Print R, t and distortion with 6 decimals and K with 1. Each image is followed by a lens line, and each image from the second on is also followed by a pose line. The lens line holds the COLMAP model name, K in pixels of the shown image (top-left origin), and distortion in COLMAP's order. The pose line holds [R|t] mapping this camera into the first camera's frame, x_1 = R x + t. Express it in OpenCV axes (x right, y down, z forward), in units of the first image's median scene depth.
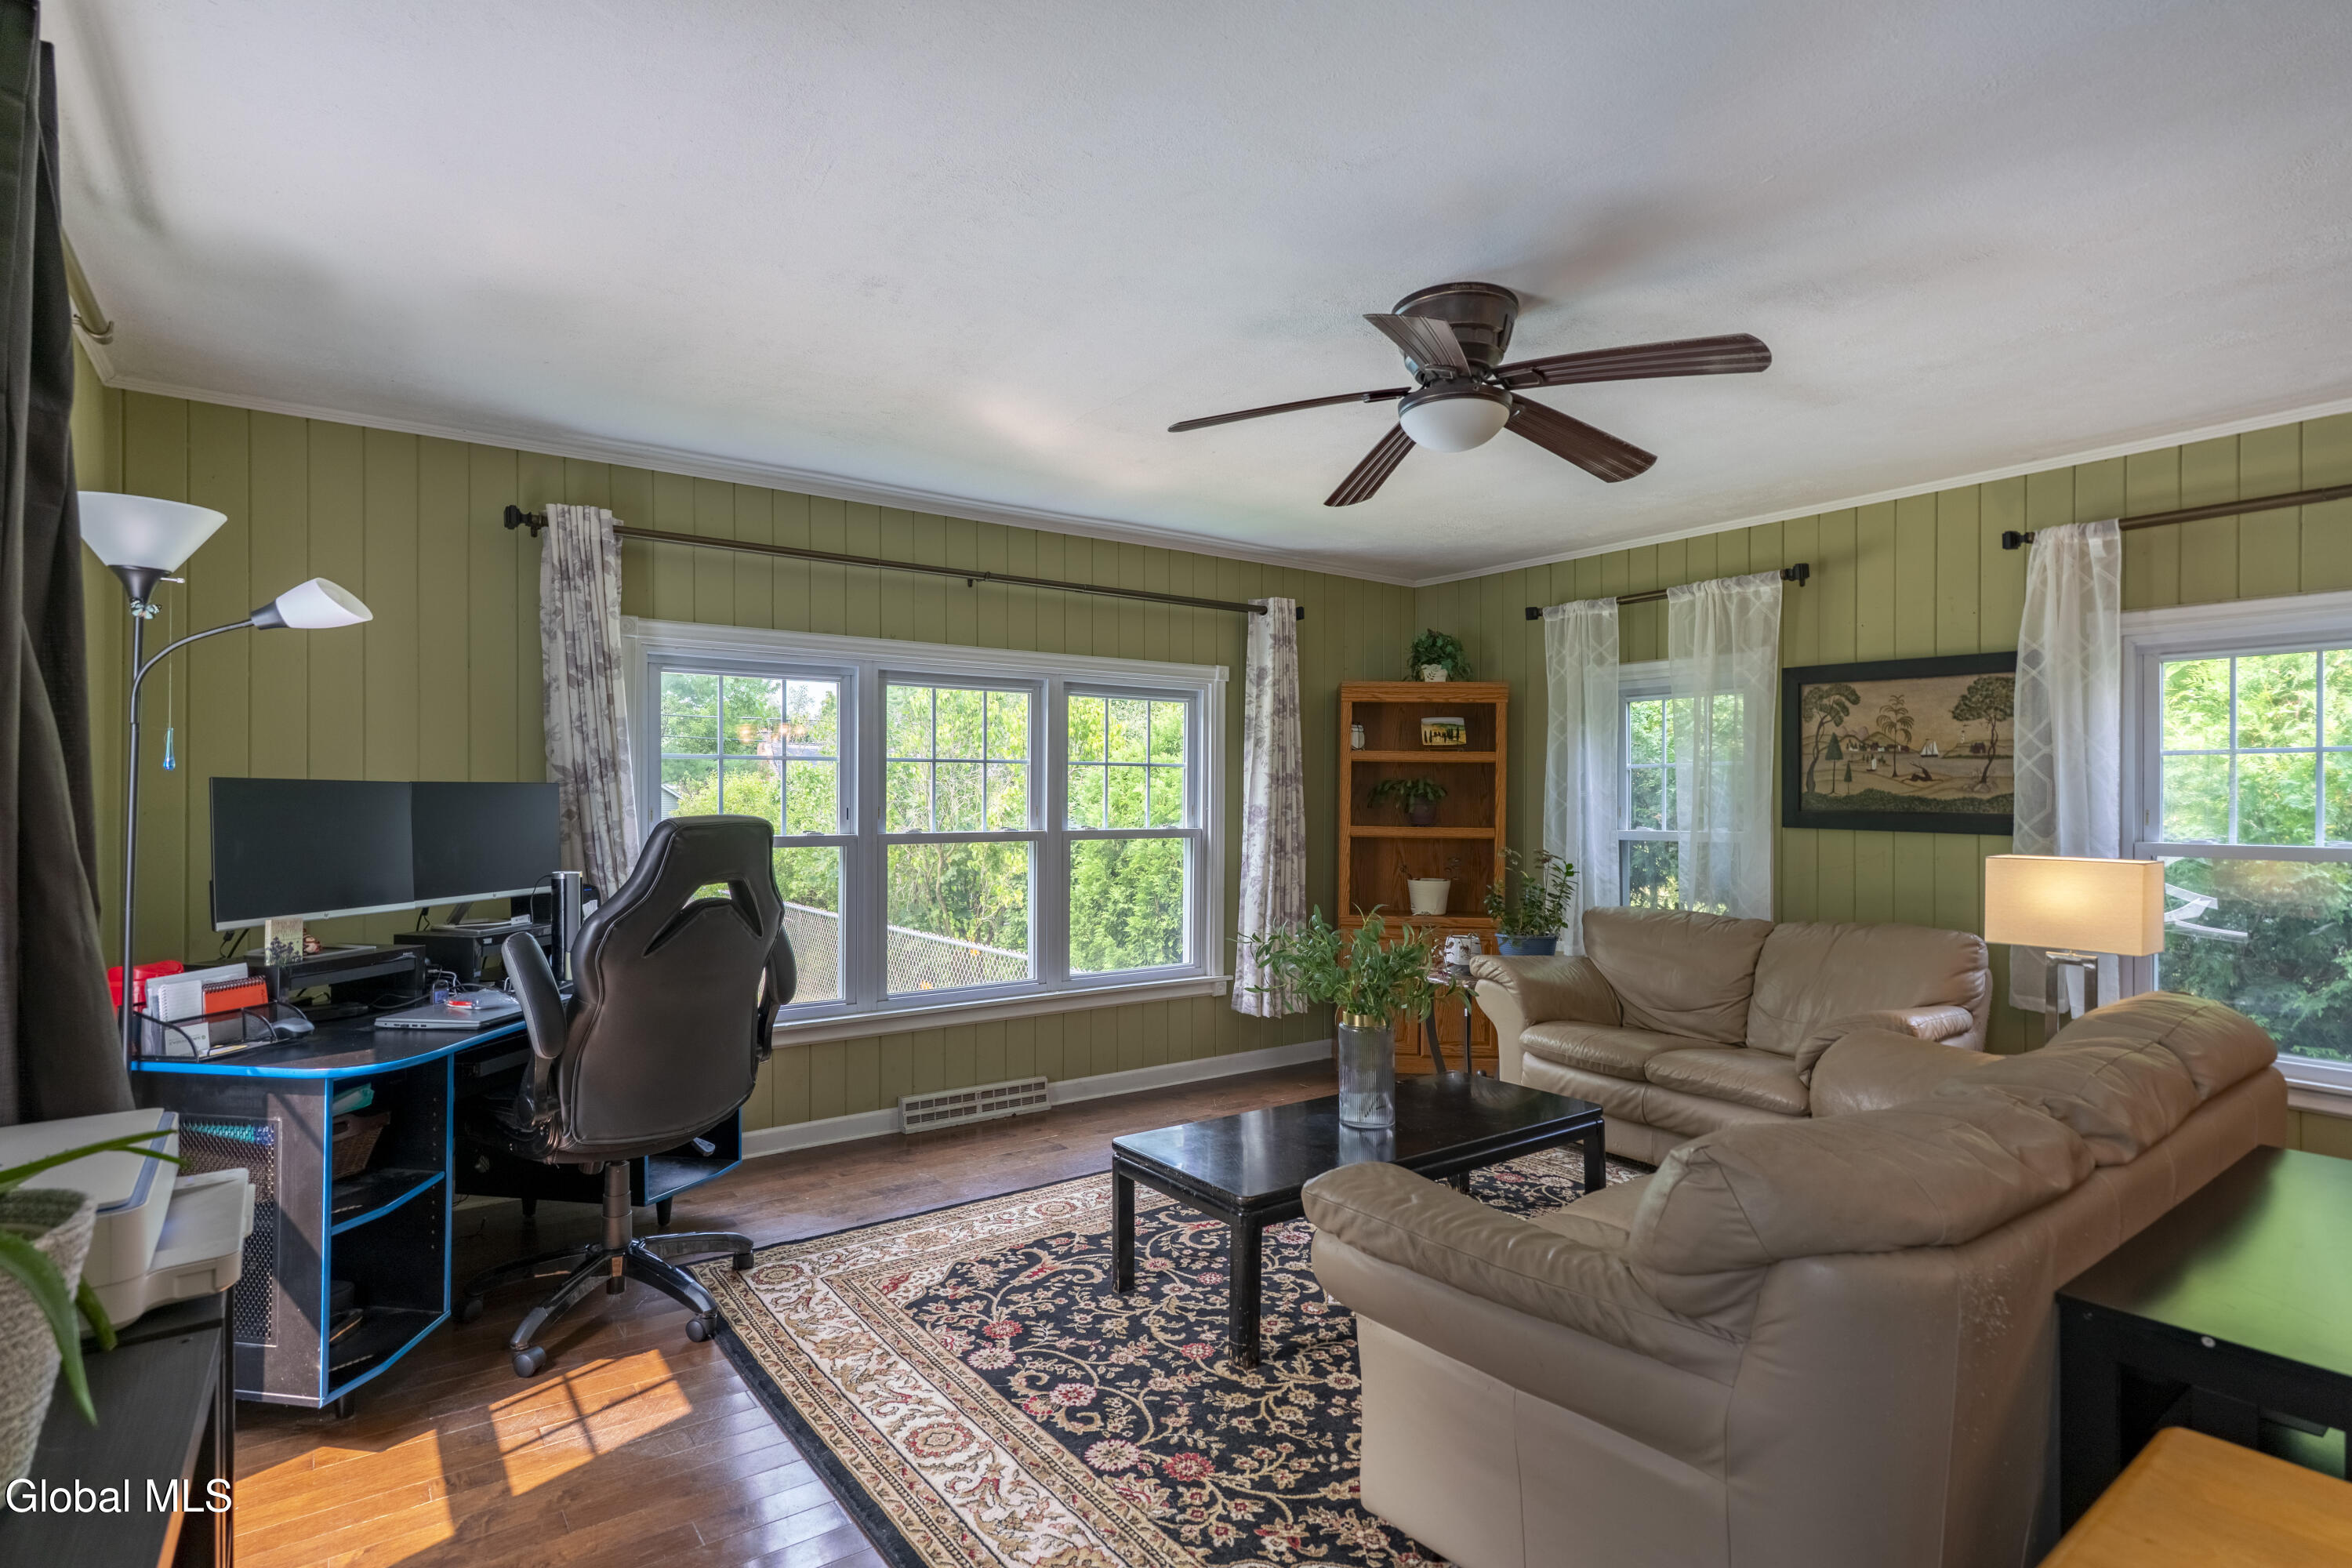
lens RADIAL K [[1215.4, 0, 1173.8], [0, 1215.4, 789.2], [0, 0, 1]] dist [0.001186, 0.000235]
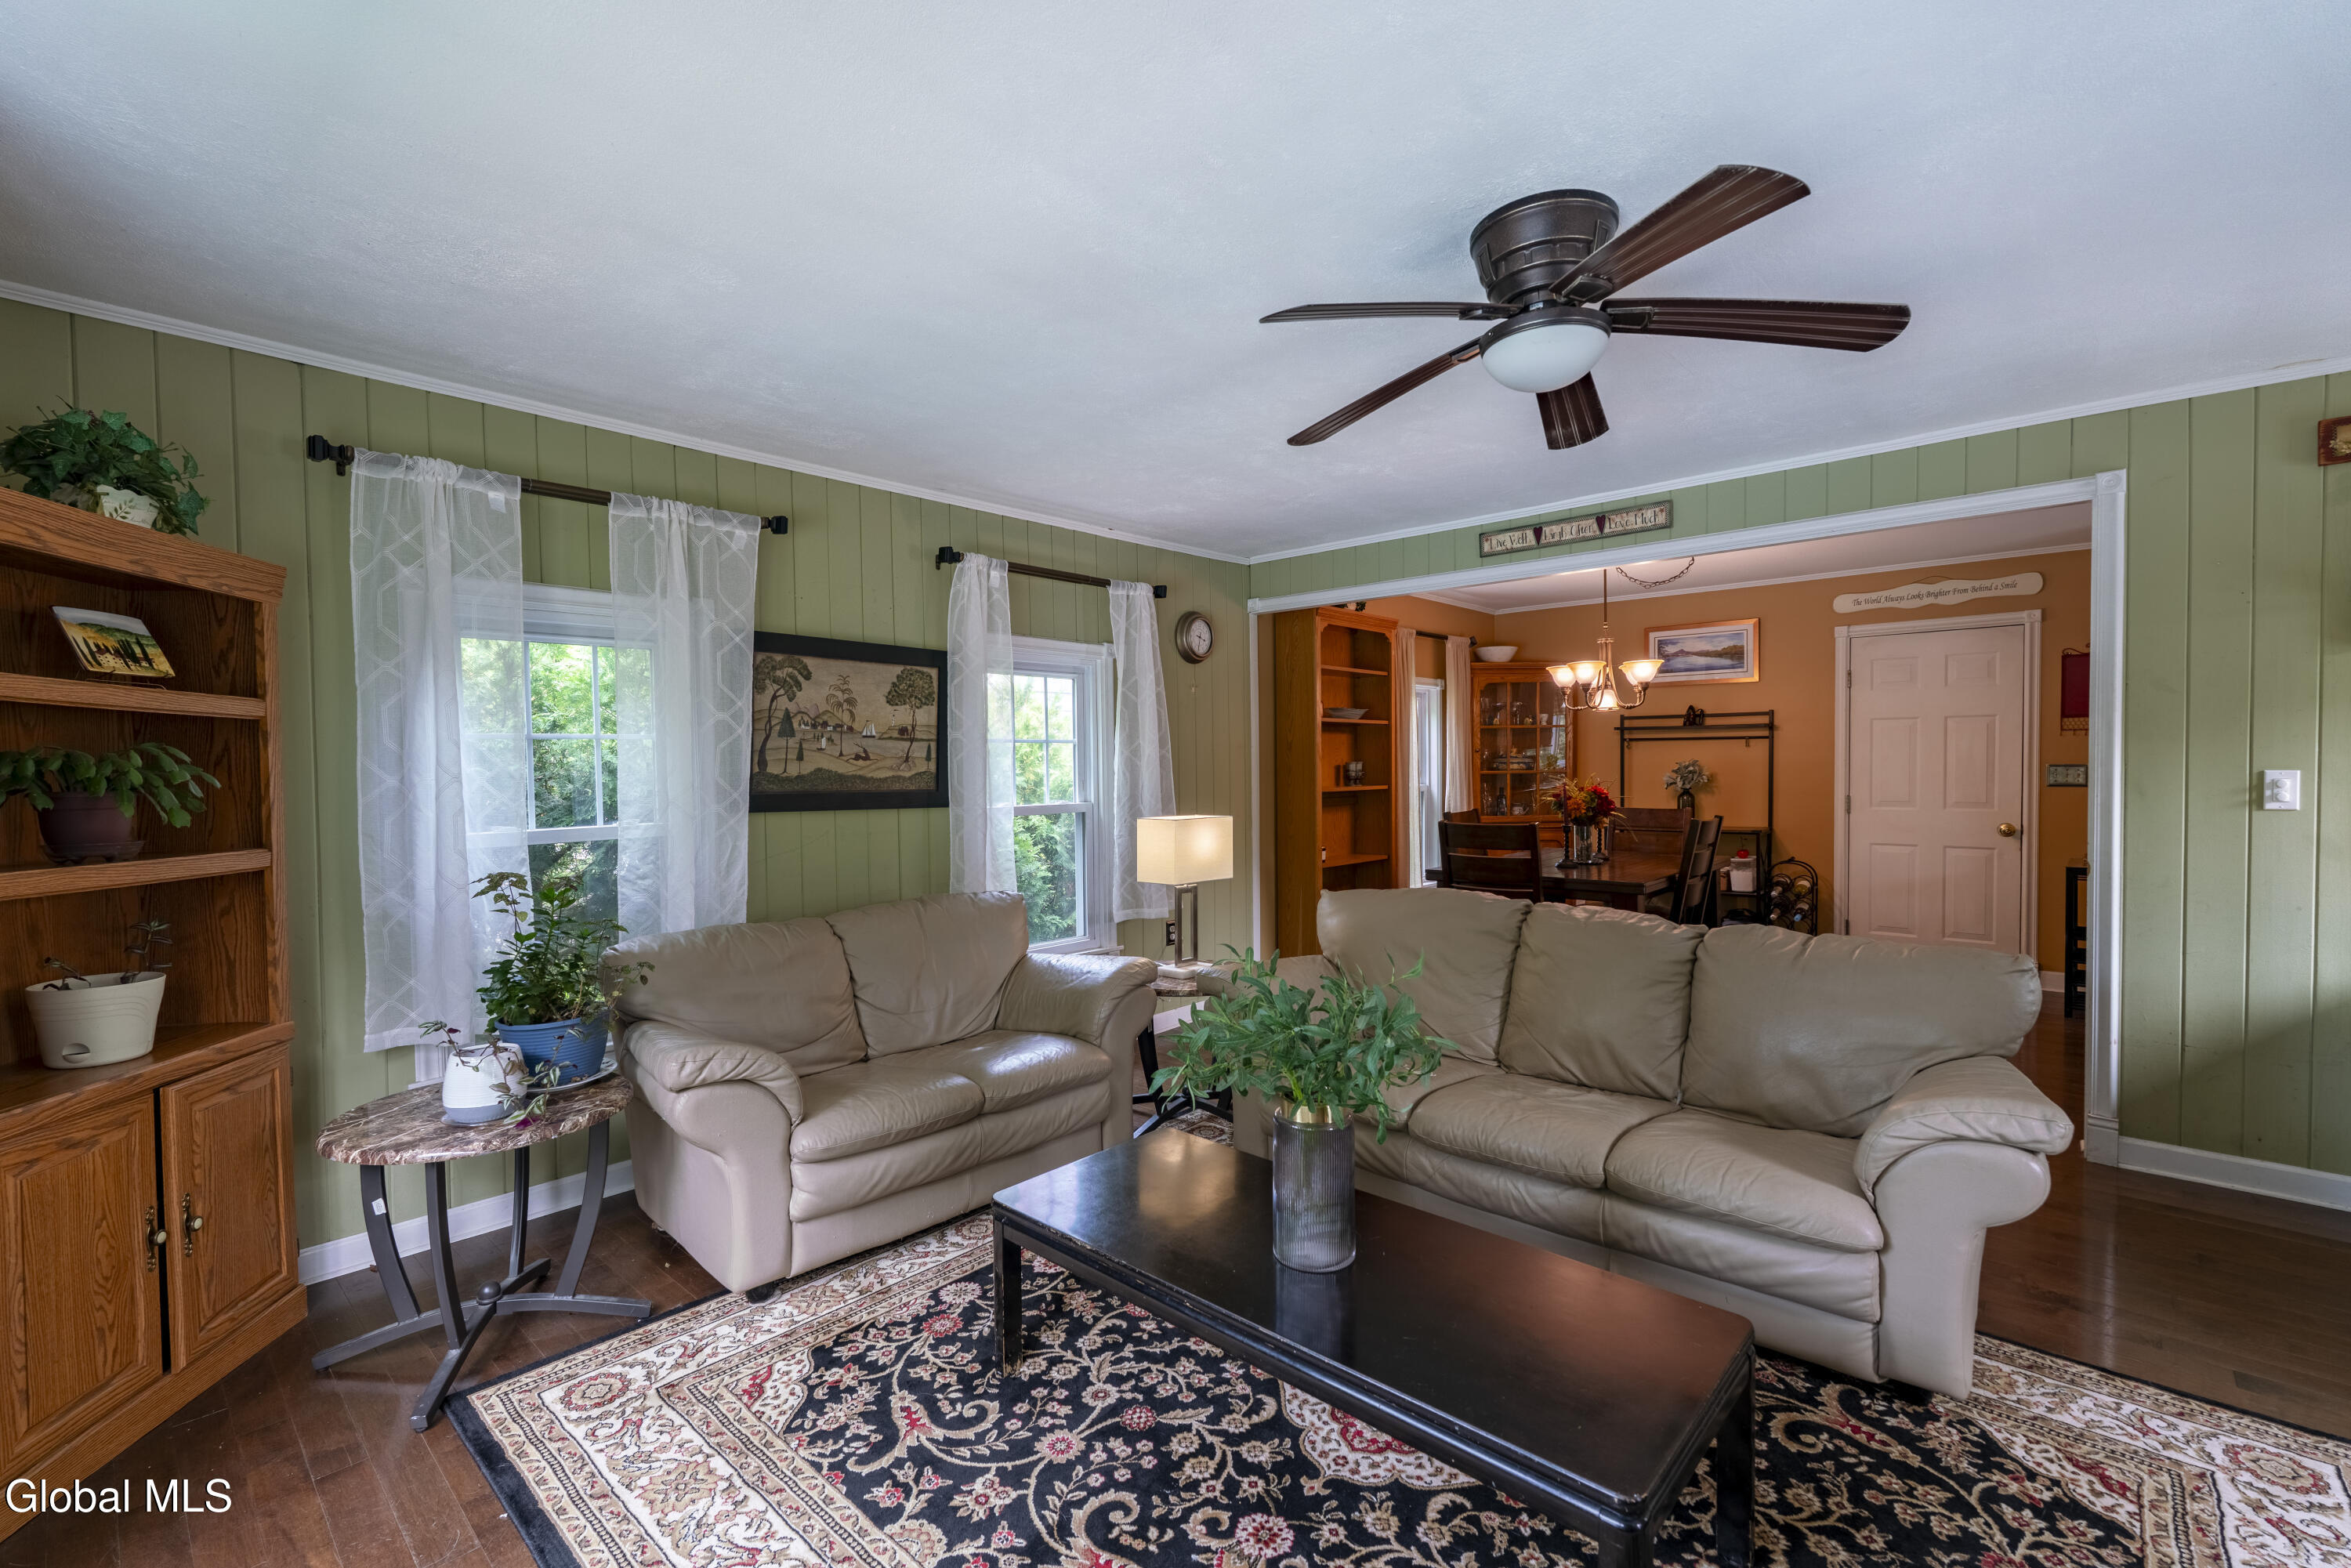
lens RADIAL K [[1011.9, 0, 1171.7], [0, 1011.9, 784.2], [0, 0, 1]] dist [-0.002005, -0.000052]
pose [[-0.197717, -0.020446, 0.980046, -0.282356], [0.000940, 0.999778, 0.021048, -0.004134], [-0.980259, 0.005083, -0.197653, 0.880040]]
